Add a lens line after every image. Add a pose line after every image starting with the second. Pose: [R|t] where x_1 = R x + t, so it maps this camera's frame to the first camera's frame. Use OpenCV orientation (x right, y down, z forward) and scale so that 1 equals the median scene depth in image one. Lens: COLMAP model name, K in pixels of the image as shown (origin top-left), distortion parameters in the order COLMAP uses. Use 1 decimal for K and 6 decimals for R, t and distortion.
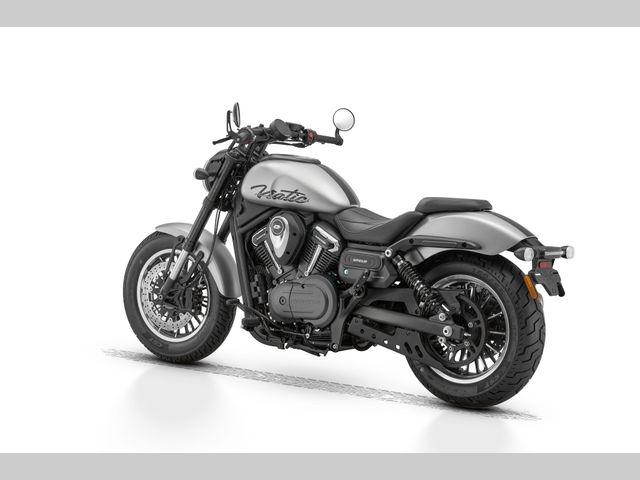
lens RADIAL K [[1369.9, 0, 320.0], [0, 1369.9, 240.0], [0, 0, 1]] dist [-0.349114, -0.006483]
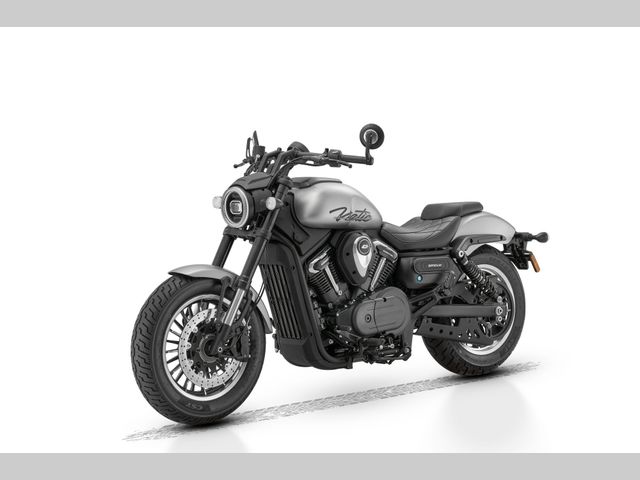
lens RADIAL K [[1369.9, 0, 320.0], [0, 1369.9, 240.0], [0, 0, 1]] dist [-0.349114, -0.006483]
pose [[0.290748, -0.092364, 0.952331, -1.005578], [0.116469, 0.991344, 0.060590, -0.079566], [-0.949685, 0.093301, 0.298989, 0.726786]]
